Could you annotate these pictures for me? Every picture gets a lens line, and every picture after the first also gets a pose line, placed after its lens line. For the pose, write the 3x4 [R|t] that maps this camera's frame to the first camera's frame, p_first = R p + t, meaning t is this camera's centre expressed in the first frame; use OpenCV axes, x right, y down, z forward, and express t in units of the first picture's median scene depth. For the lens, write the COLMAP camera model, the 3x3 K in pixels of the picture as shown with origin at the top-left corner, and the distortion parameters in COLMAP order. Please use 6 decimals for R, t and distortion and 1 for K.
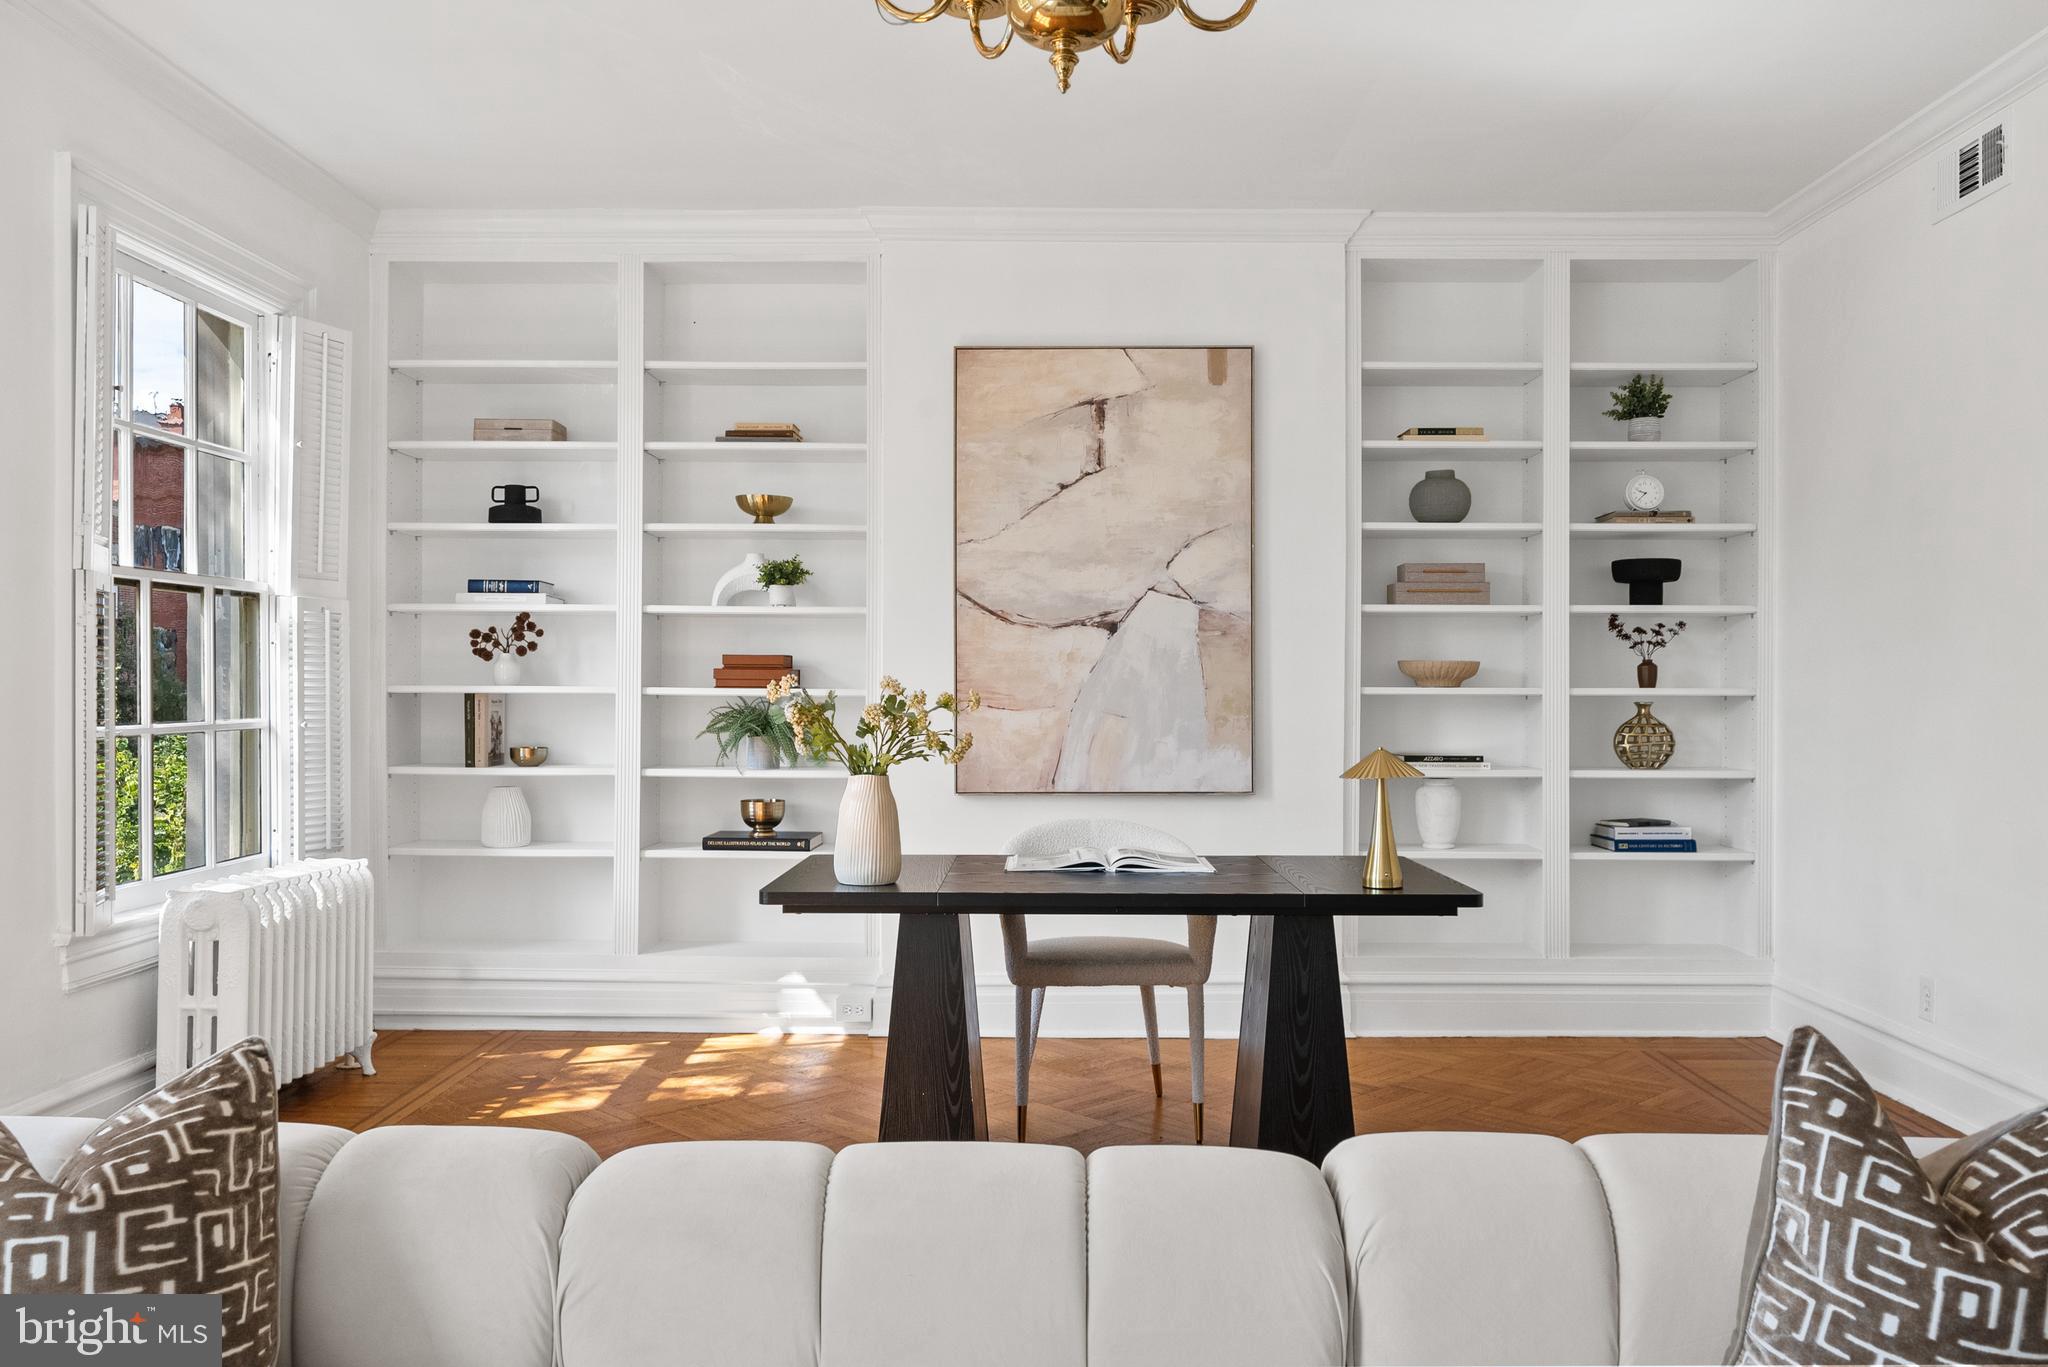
lens RADIAL K [[1563.2, 0, 1024.0], [0, 1563.2, 683.5], [0, 0, 1]] dist [-0.000703, -0.001191]
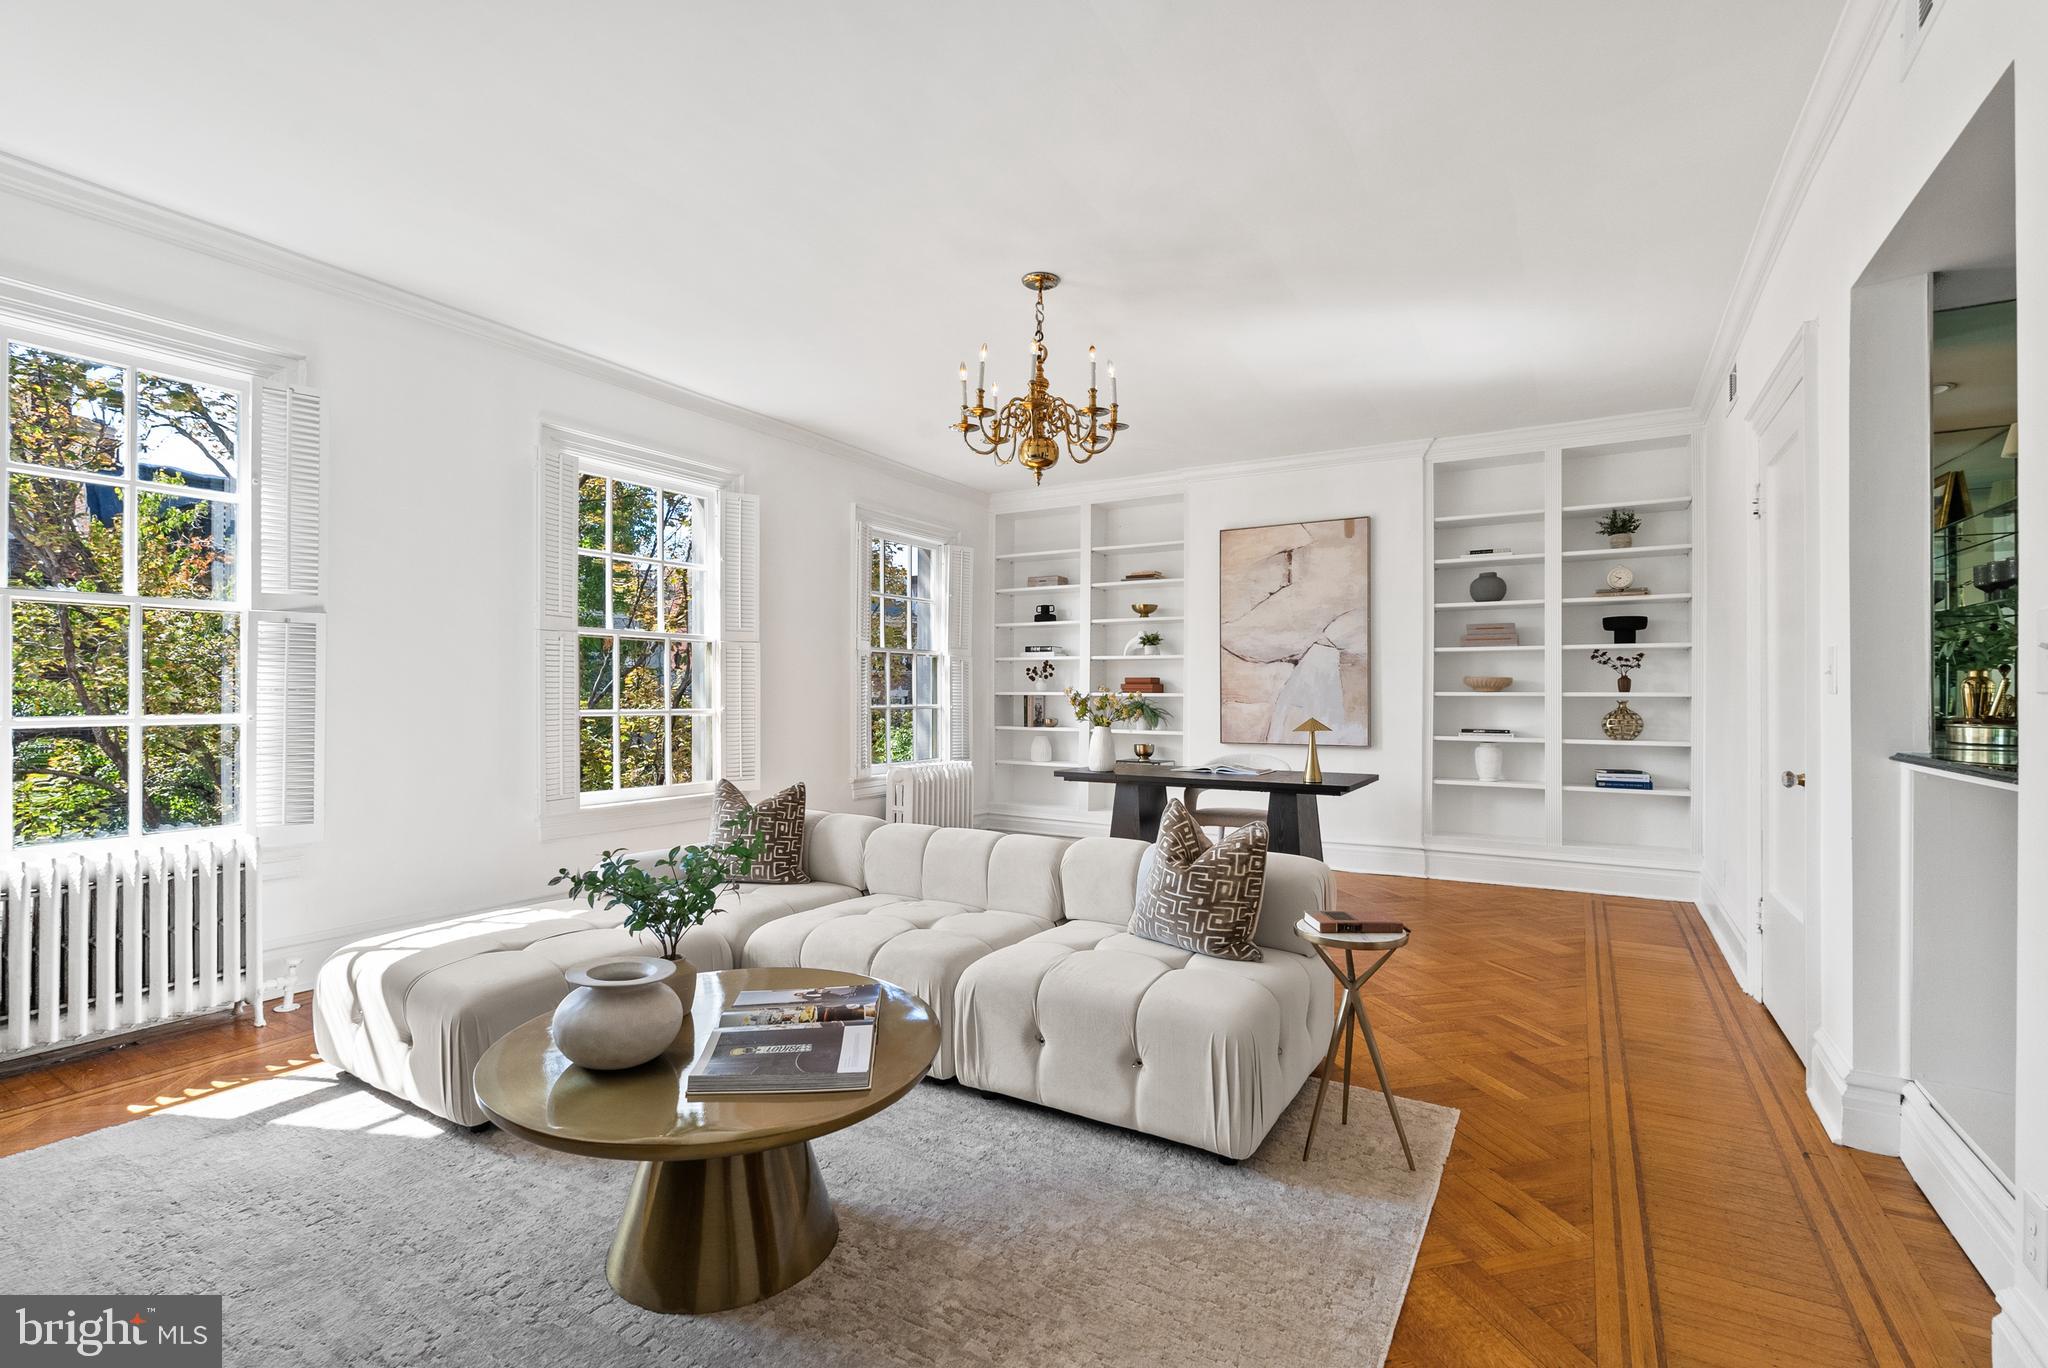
lens RADIAL K [[939.4, 0, 1024.0], [0, 939.4, 684.0], [0, 0, 1]] dist [-0.003532, -0.000252]
pose [[0.862396, -0.005899, -0.506200, 0.359633], [-0.000590, 0.999920, -0.012659, 0.007400], [0.506234, 0.011216, 0.862323, -0.216042]]
